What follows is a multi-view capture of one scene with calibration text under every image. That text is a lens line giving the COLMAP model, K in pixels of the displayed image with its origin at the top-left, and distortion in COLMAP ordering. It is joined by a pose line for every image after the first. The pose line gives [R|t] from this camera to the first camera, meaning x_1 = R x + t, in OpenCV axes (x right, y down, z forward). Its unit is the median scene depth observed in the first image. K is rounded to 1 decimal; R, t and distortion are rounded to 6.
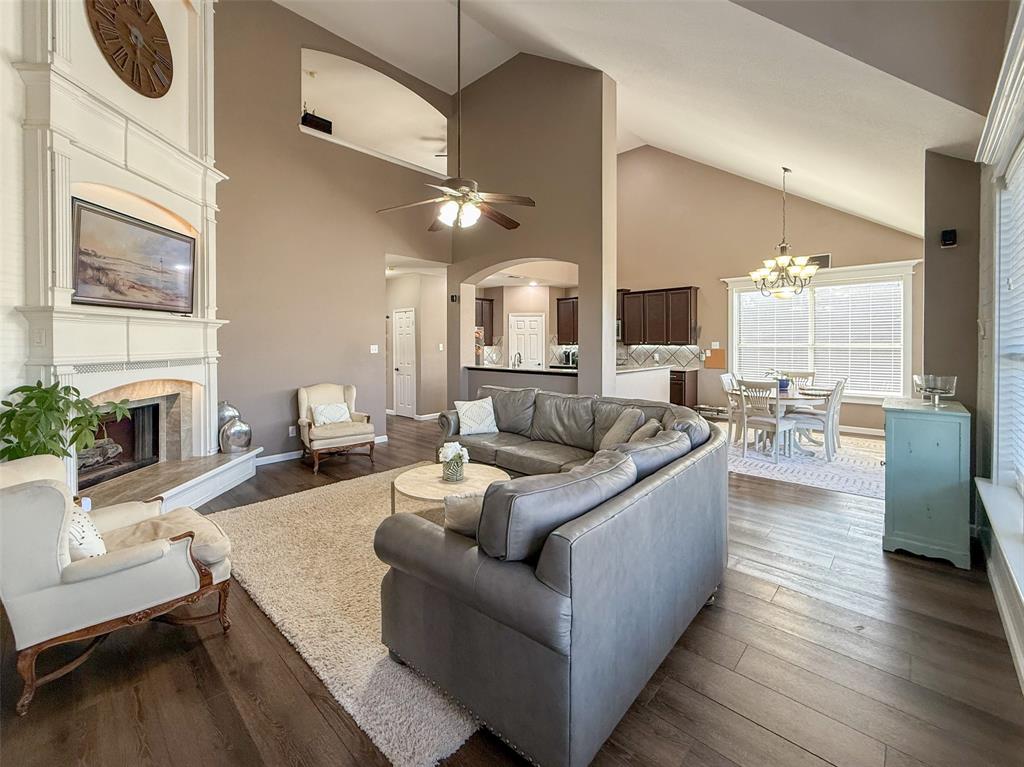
lens RADIAL K [[420.7, 0, 495.0], [0, 420.7, 347.7], [0, 0, 1]] dist [-0.000518, -0.000064]
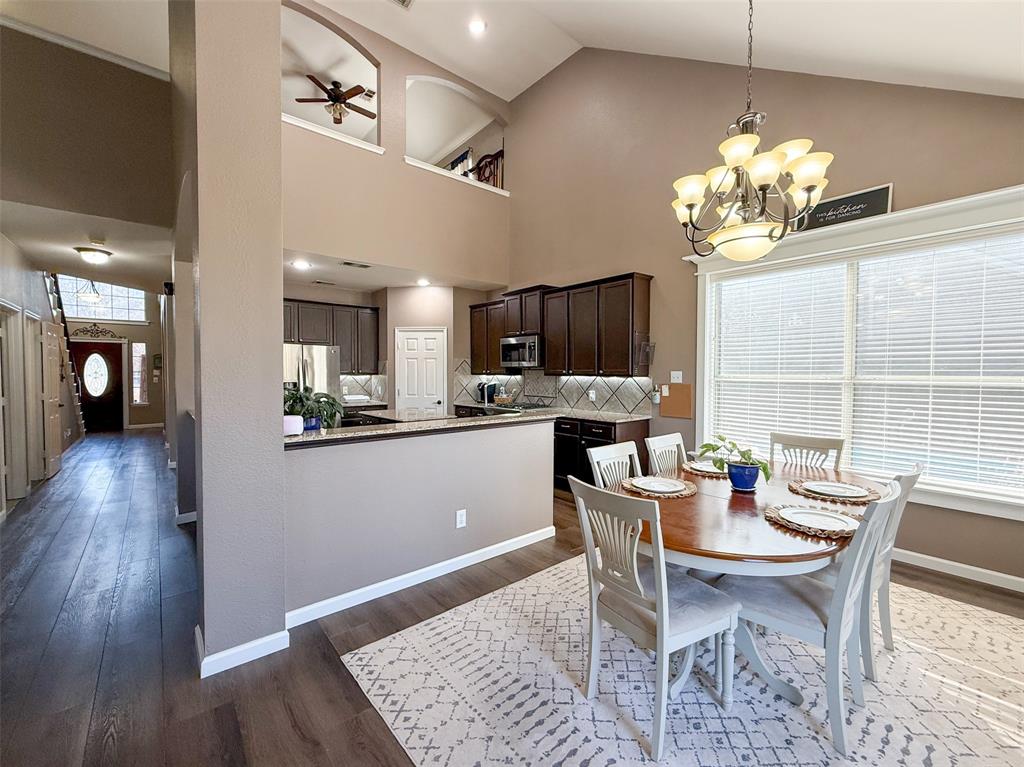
lens RADIAL K [[423.9, 0, 512.0], [0, 423.9, 383.5], [0, 0, 1]] dist [0.000139, 0.000063]
pose [[0.995166, 0.008413, -0.097846, 0.352373], [-0.006568, 0.999795, 0.019168, -0.006368], [0.097988, -0.018432, 0.995017, 0.402476]]
